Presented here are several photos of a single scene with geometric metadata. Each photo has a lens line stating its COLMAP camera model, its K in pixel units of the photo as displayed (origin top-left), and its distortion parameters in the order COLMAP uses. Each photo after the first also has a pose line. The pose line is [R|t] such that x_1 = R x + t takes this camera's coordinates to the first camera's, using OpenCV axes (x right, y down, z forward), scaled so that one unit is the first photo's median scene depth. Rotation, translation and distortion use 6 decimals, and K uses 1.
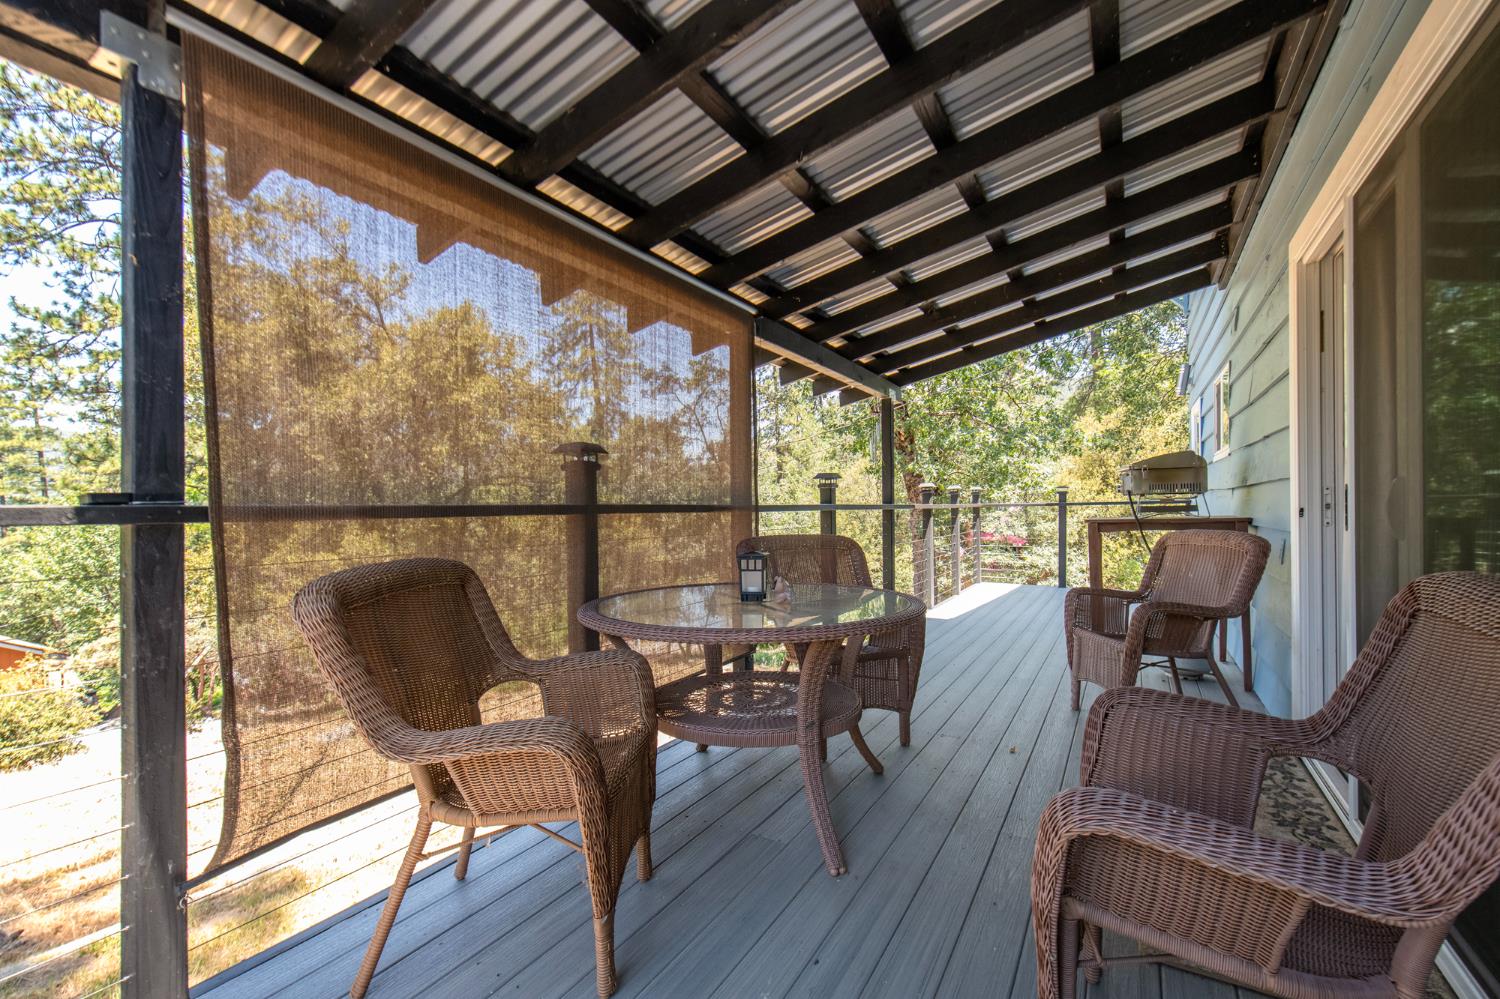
lens RADIAL K [[611.3, 0, 758.1], [0, 611.3, 507.0], [0, 0, 1]] dist [-0.019055, -0.000571]
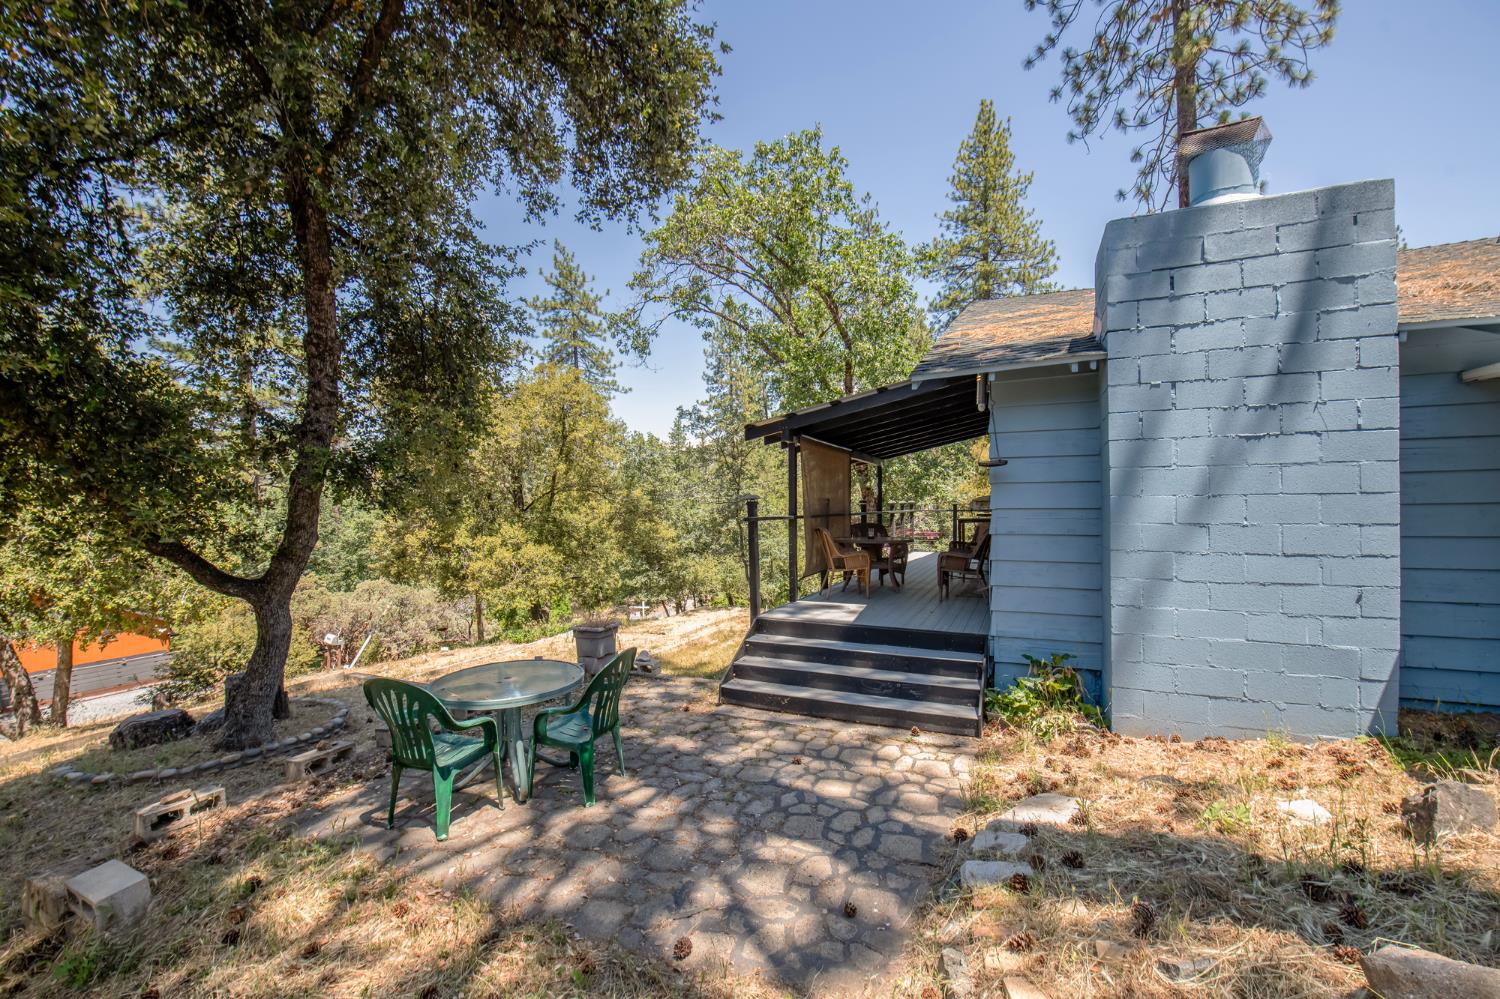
lens RADIAL K [[611.3, 0, 758.1], [0, 611.3, 507.0], [0, 0, 1]] dist [-0.019055, -0.000571]
pose [[0.991908, 0.006328, 0.126803, -0.237646], [-0.006729, 0.999974, 0.002739, -0.010820], [-0.126782, -0.003570, 0.991924, -0.546744]]
